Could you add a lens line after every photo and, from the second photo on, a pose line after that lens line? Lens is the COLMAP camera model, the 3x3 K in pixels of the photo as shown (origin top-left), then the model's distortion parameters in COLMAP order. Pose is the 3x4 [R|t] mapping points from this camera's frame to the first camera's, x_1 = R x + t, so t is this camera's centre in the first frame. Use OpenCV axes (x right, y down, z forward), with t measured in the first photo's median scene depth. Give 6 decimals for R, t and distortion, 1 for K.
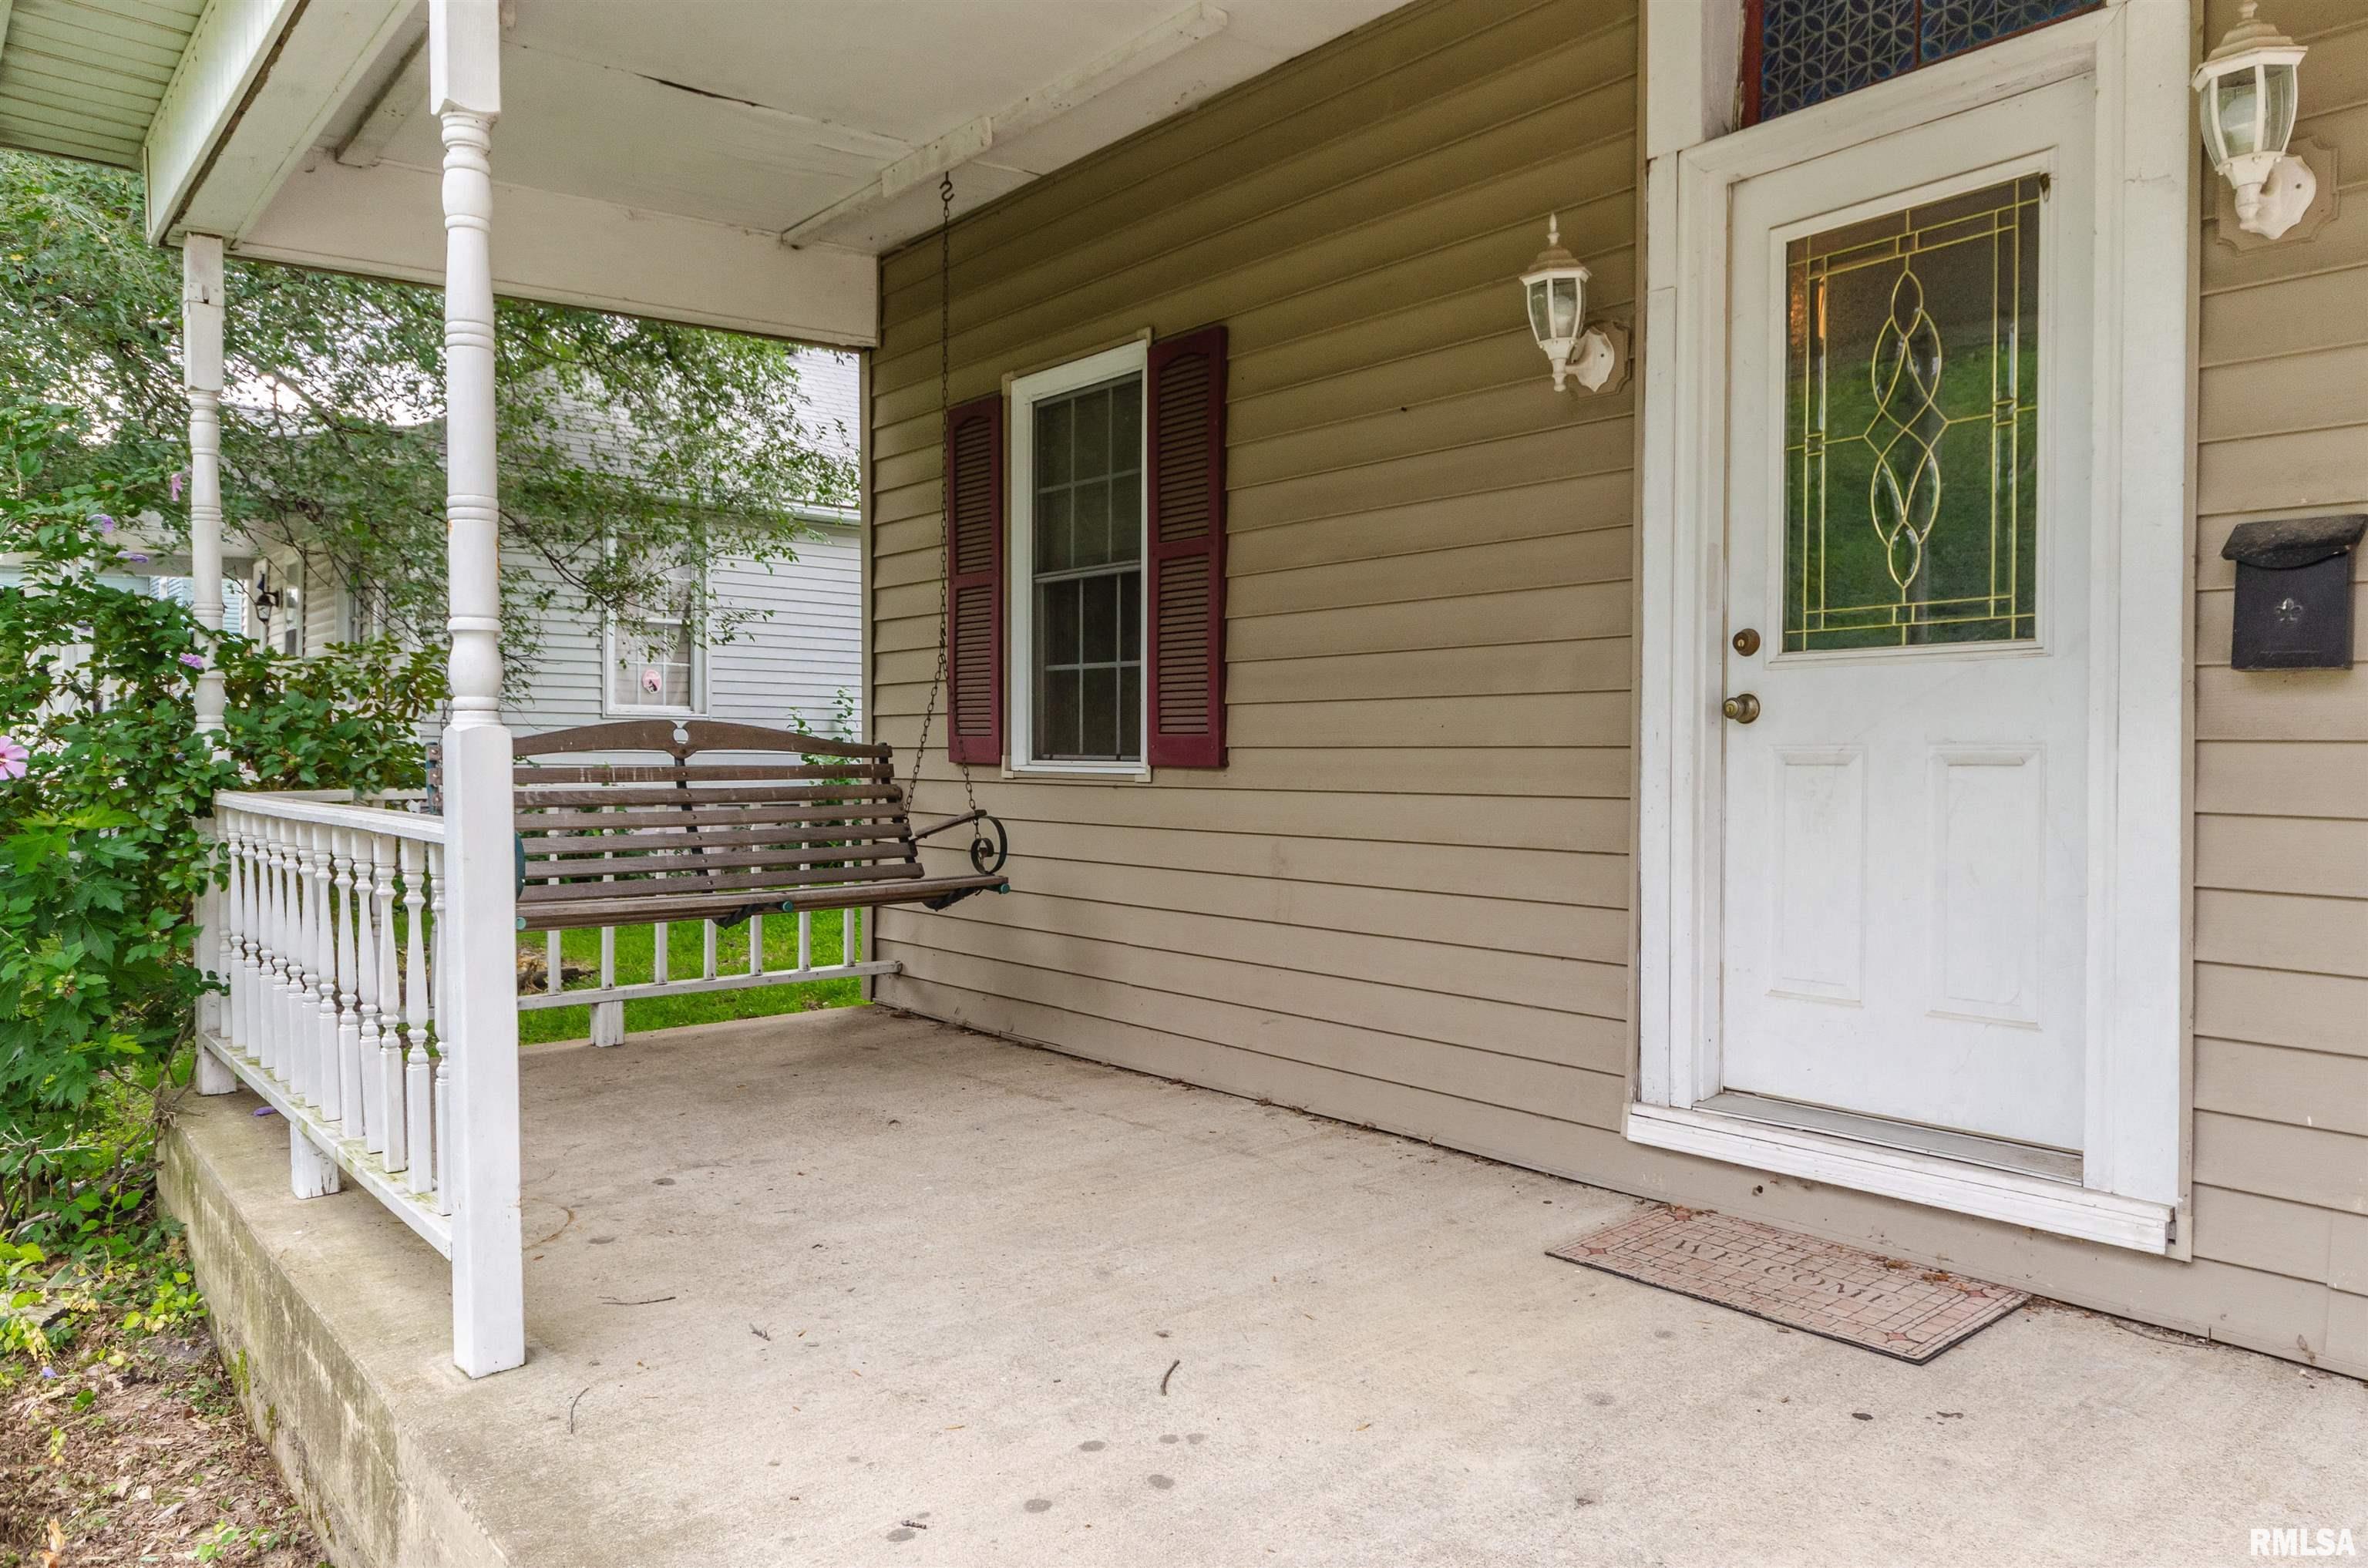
lens RADIAL K [[1591.2, 0, 1186.2], [0, 1591.2, 788.5], [0, 0, 1]] dist [-0.025940, -0.002384]
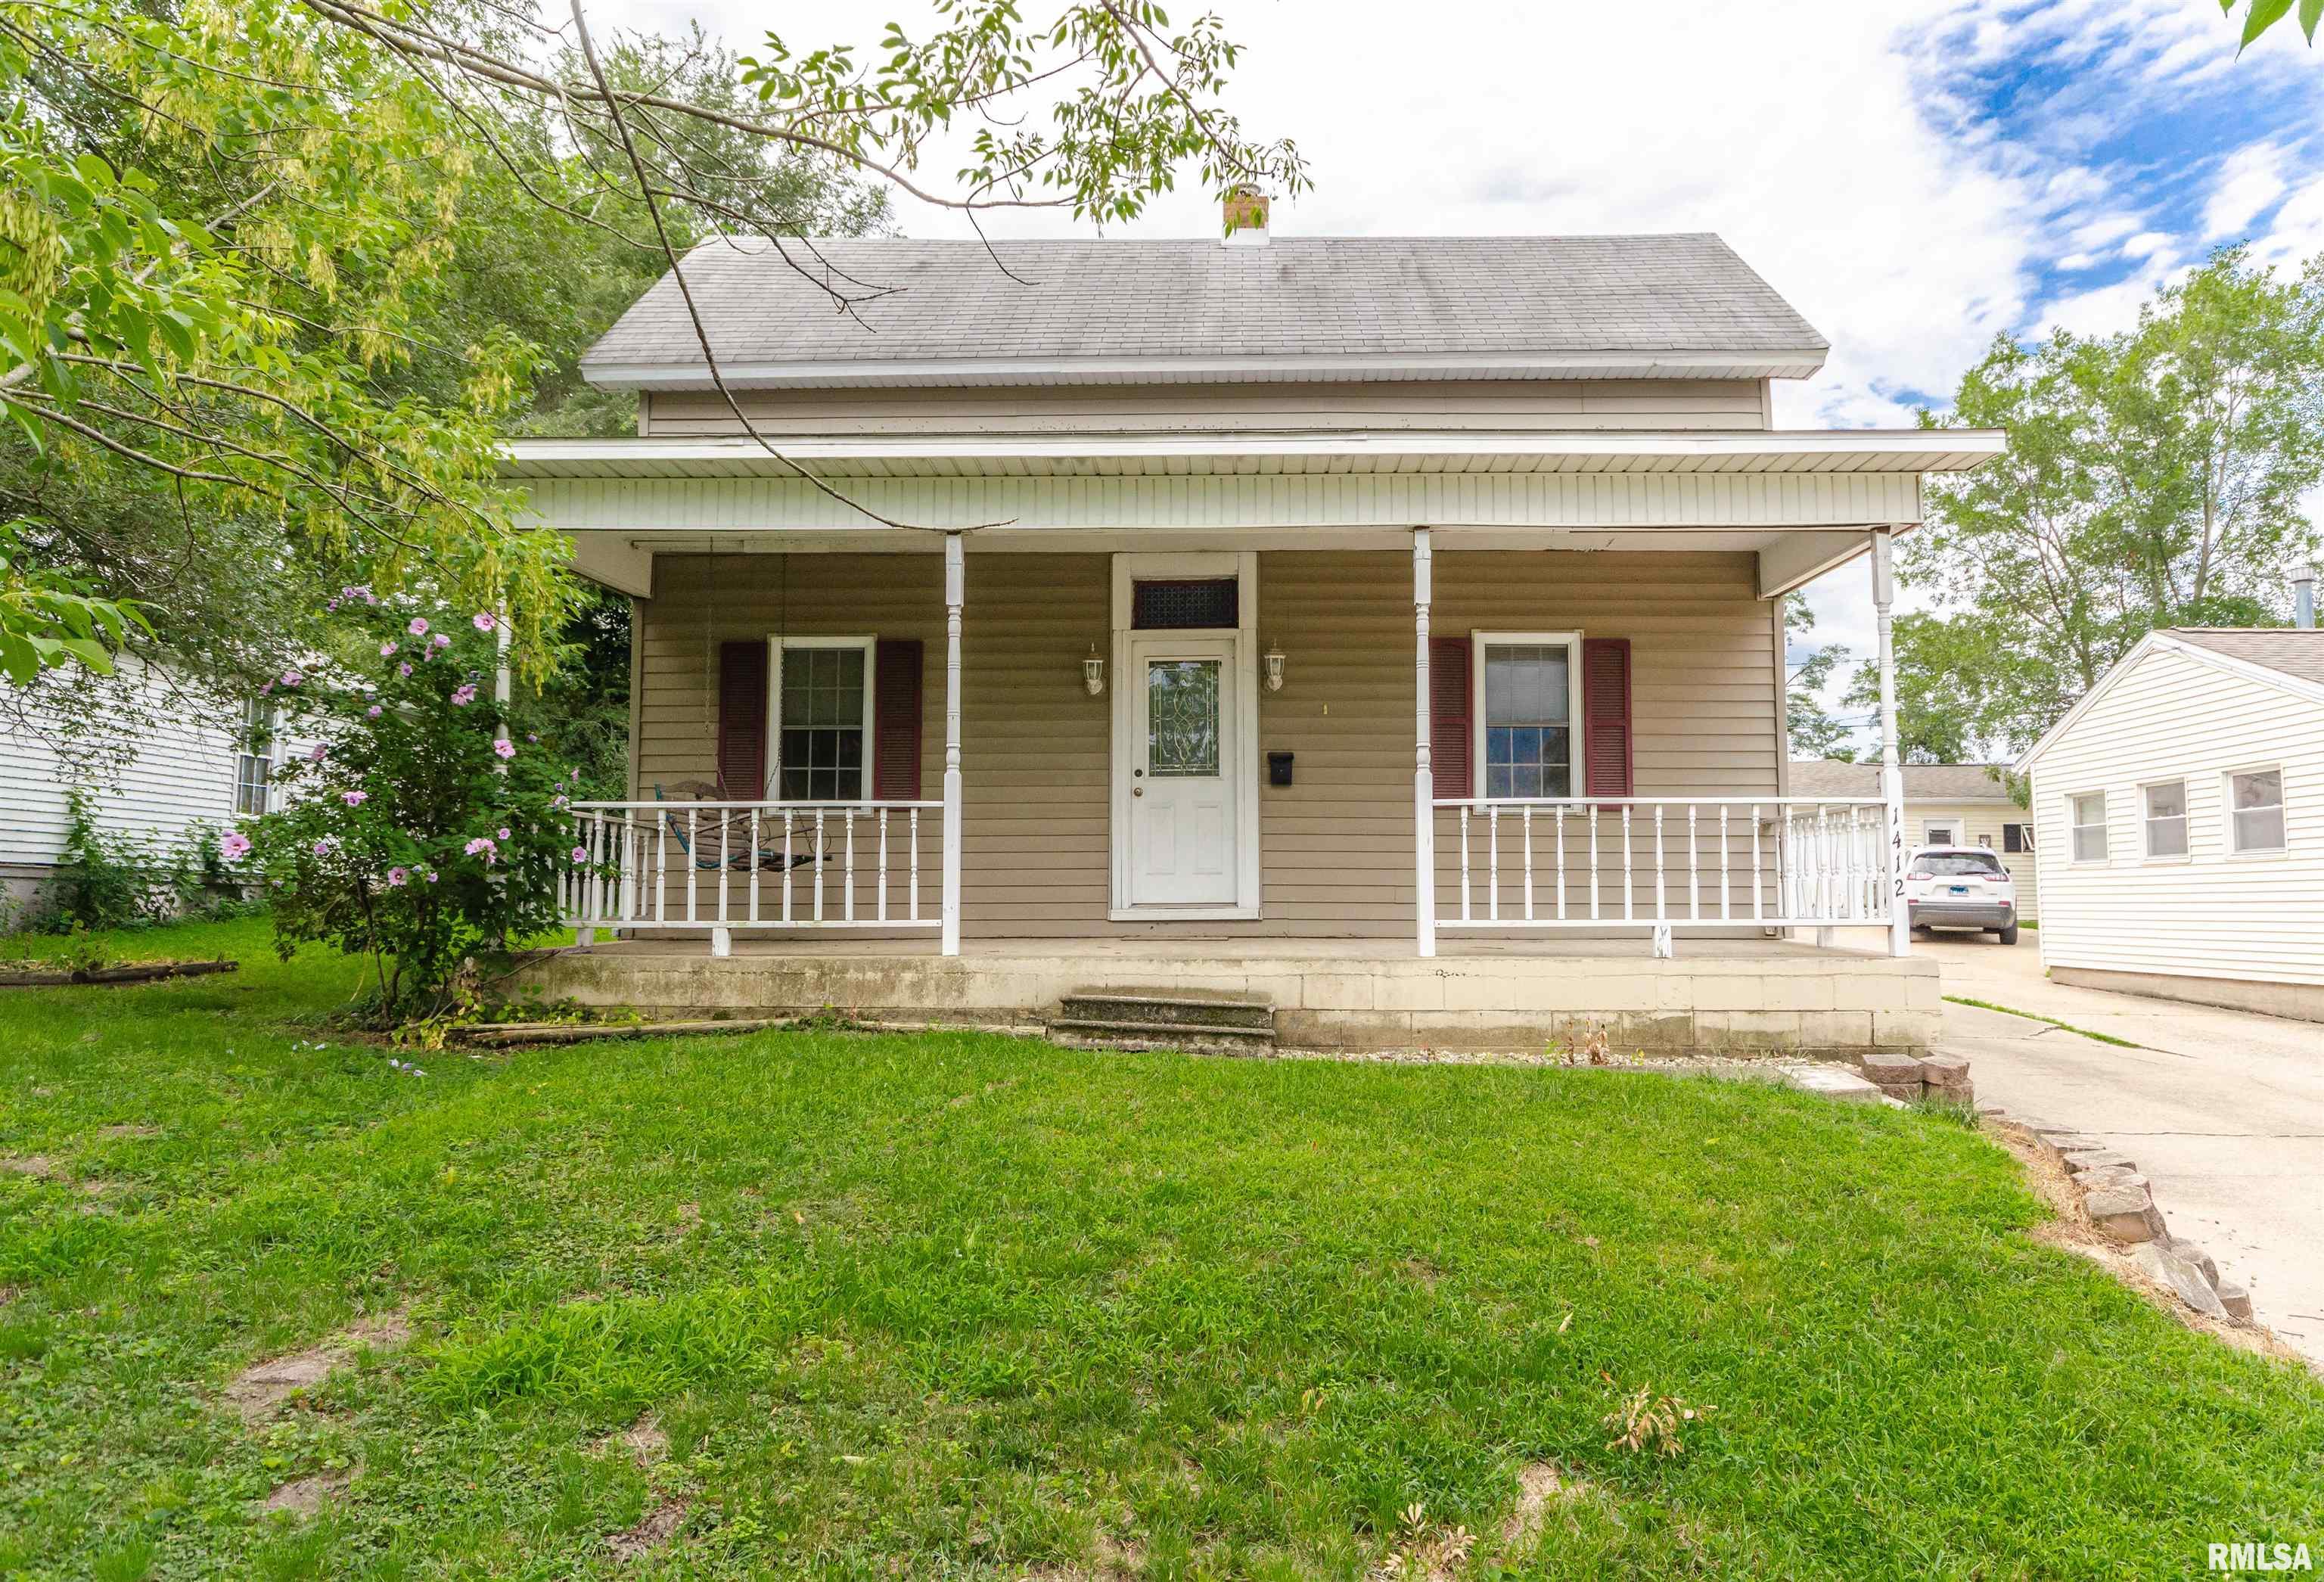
lens RADIAL K [[1478.0, 0, 1184.5], [0, 1478.0, 788.2], [0, 0, 1]] dist [-0.021220, -0.000279]
pose [[0.667057, 0.051524, 0.743223, -1.727118], [0.021258, 0.995883, -0.088120, 0.198175], [-0.744703, 0.074580, 0.663216, -1.058135]]
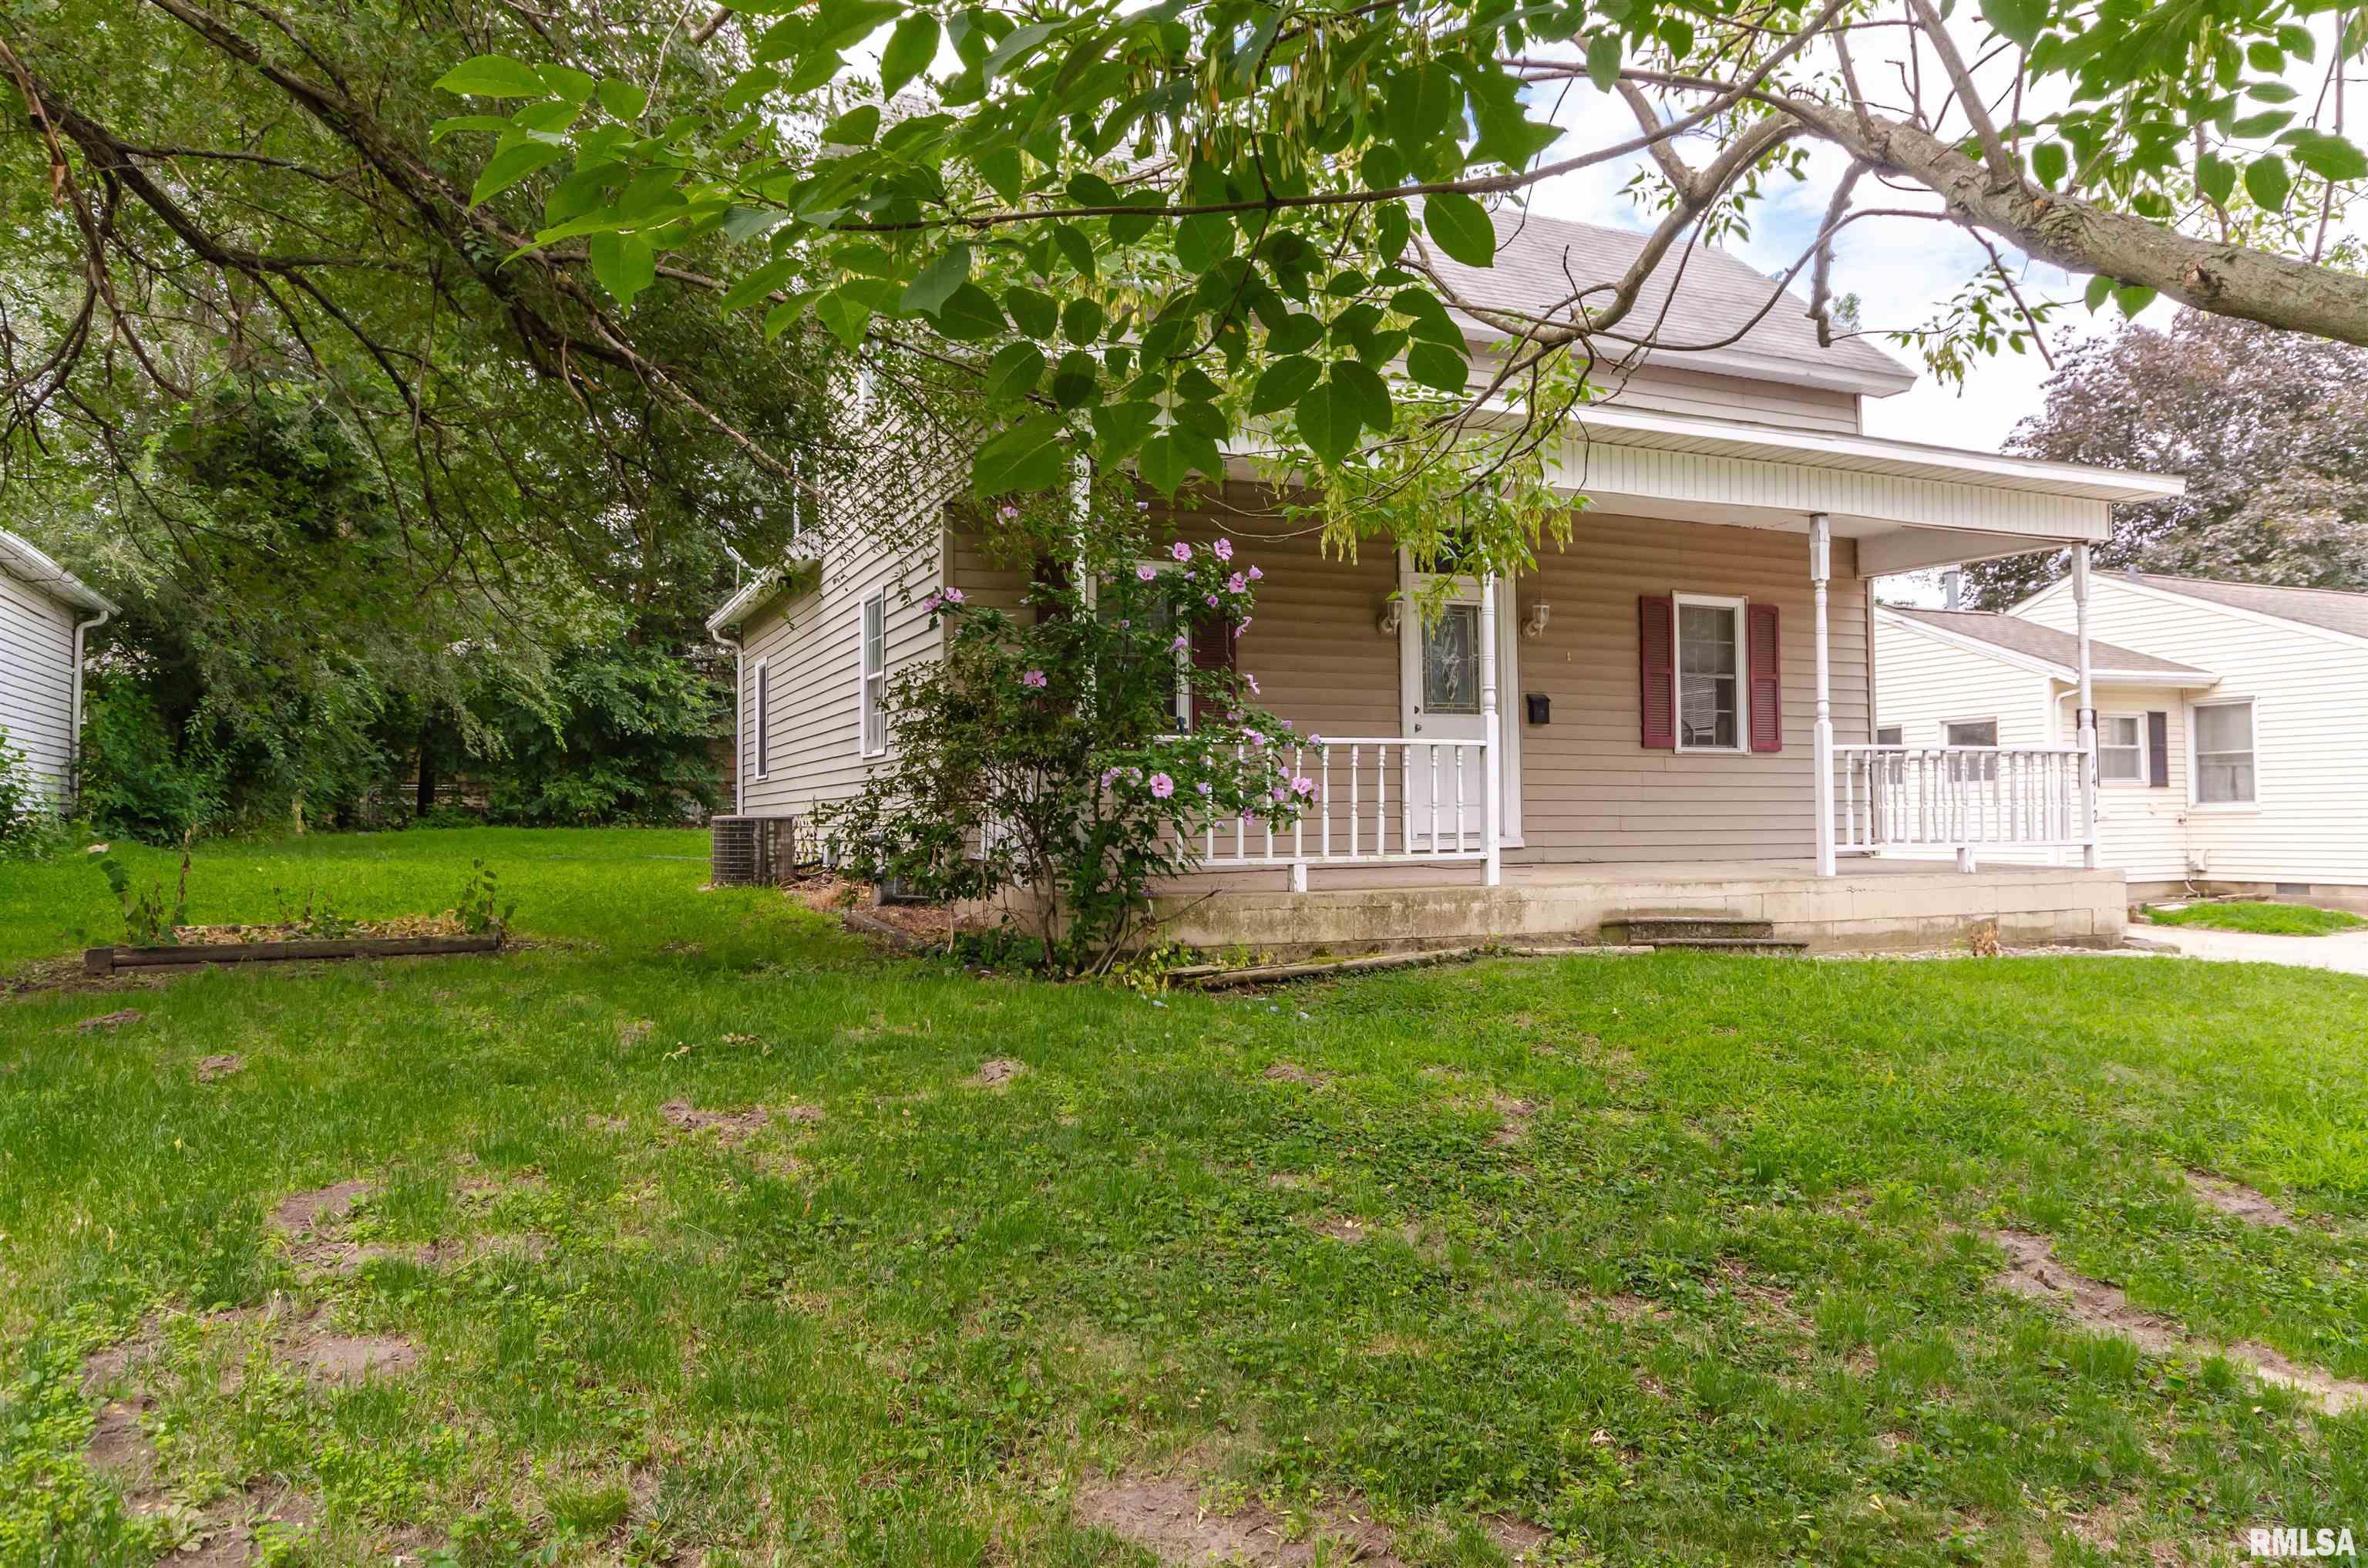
lens RADIAL K [[1591.2, 0, 1182.6], [0, 1591.2, 796.3], [0, 0, 1]] dist [-0.025940, -0.002384]
pose [[0.283752, 0.008435, 0.958861, -2.867748], [0.033321, 0.999271, -0.018652, 0.134669], [-0.958319, 0.037243, 0.283264, 0.432467]]
